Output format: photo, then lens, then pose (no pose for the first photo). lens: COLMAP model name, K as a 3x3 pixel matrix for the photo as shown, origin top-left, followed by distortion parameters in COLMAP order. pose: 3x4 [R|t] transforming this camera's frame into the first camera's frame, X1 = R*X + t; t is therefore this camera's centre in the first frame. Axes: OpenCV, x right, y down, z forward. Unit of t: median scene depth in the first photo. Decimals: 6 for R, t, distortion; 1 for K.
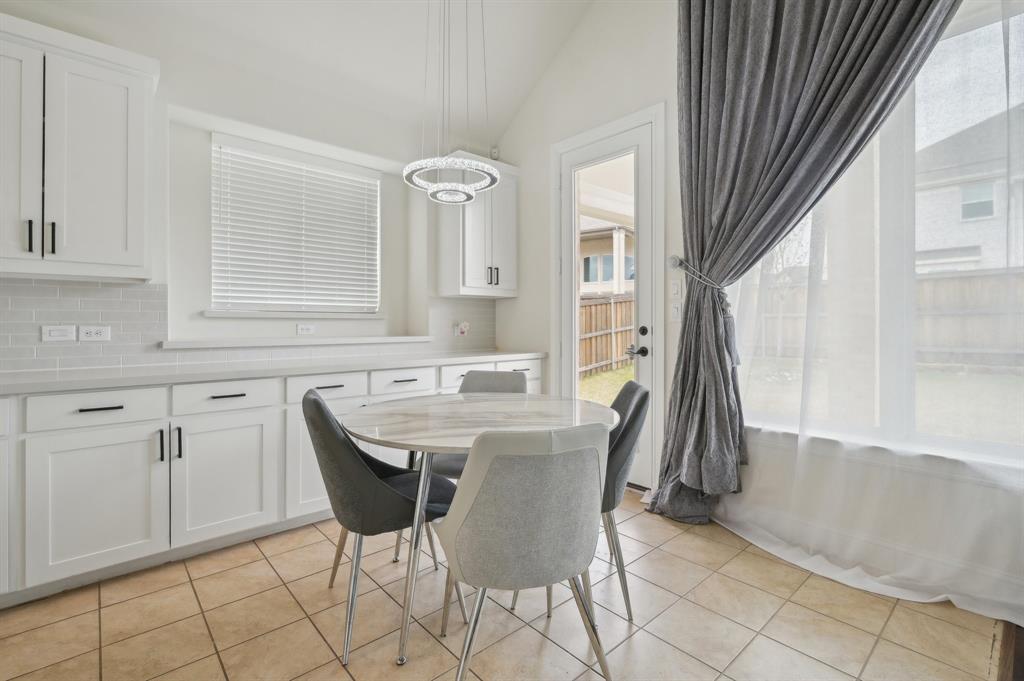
lens RADIAL K [[463.5, 0, 511.5], [0, 463.5, 327.3], [0, 0, 1]] dist [0.002181, -0.000646]
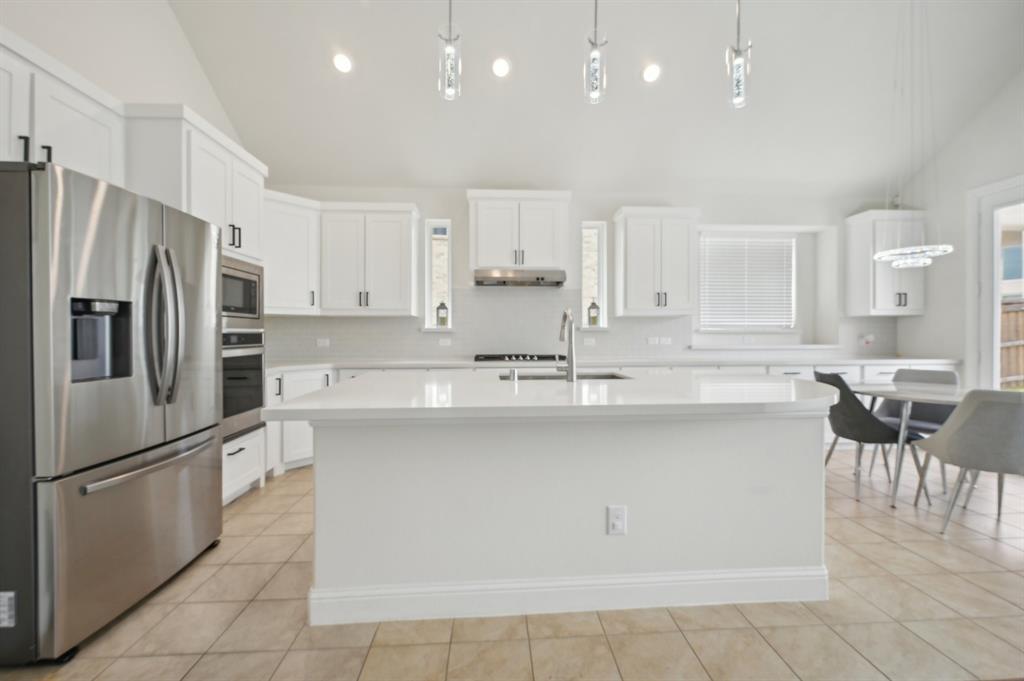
lens RADIAL K [[412.6, 0, 516.6], [0, 412.6, 336.1], [0, 0, 1]] dist [0.000671, -0.000270]
pose [[0.785884, 0.003374, -0.618365, -0.244345], [-0.003181, 0.999994, 0.001414, -0.009061], [0.618366, 0.000856, 0.785890, -0.822383]]
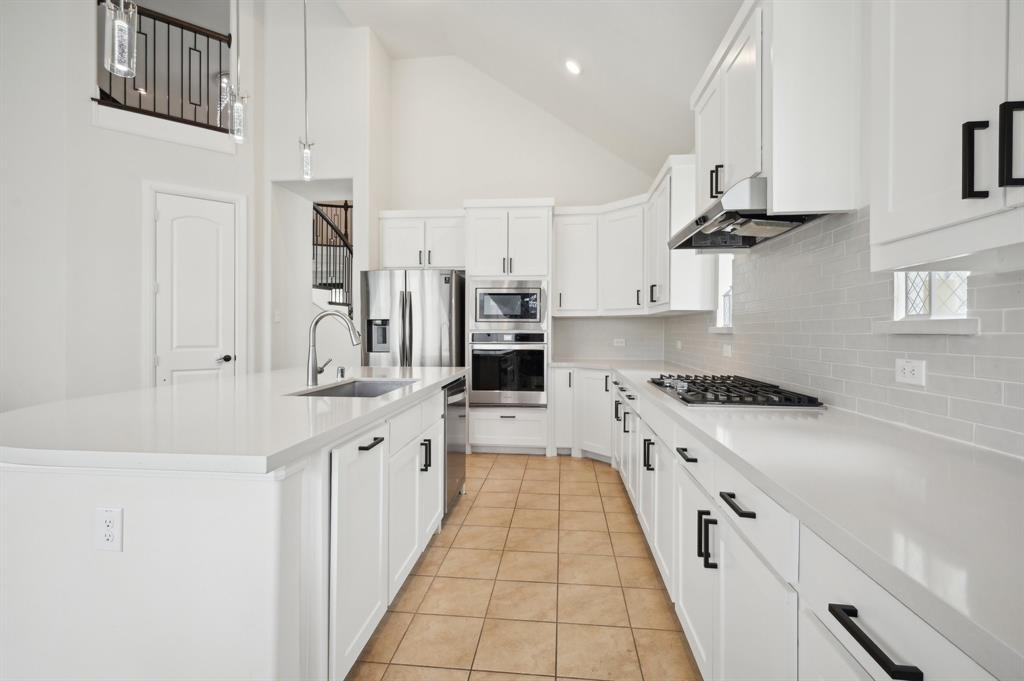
lens RADIAL K [[463.5, 0, 507.0], [0, 463.5, 336.3], [0, 0, 1]] dist [0.002181, -0.000646]
pose [[-0.749239, 0.007461, -0.662258, -0.344509], [-0.006910, 0.999794, 0.019082, -0.033590], [0.662264, 0.018873, -0.749033, 0.797566]]
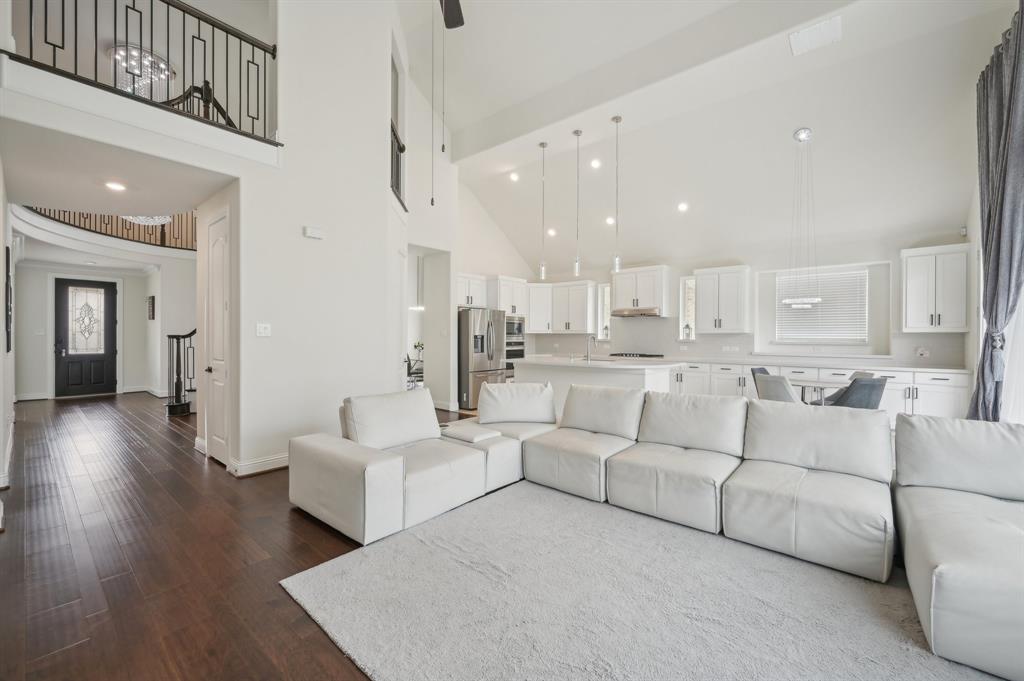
lens RADIAL K [[412.6, 0, 517.1], [0, 412.6, 340.9], [0, 0, 1]] dist [0.000671, -0.000270]
pose [[0.150090, 0.014105, -0.988572, 1.618609], [-0.011026, 0.999860, 0.012592, -0.057672], [0.988611, 0.009010, 0.150225, -0.882866]]
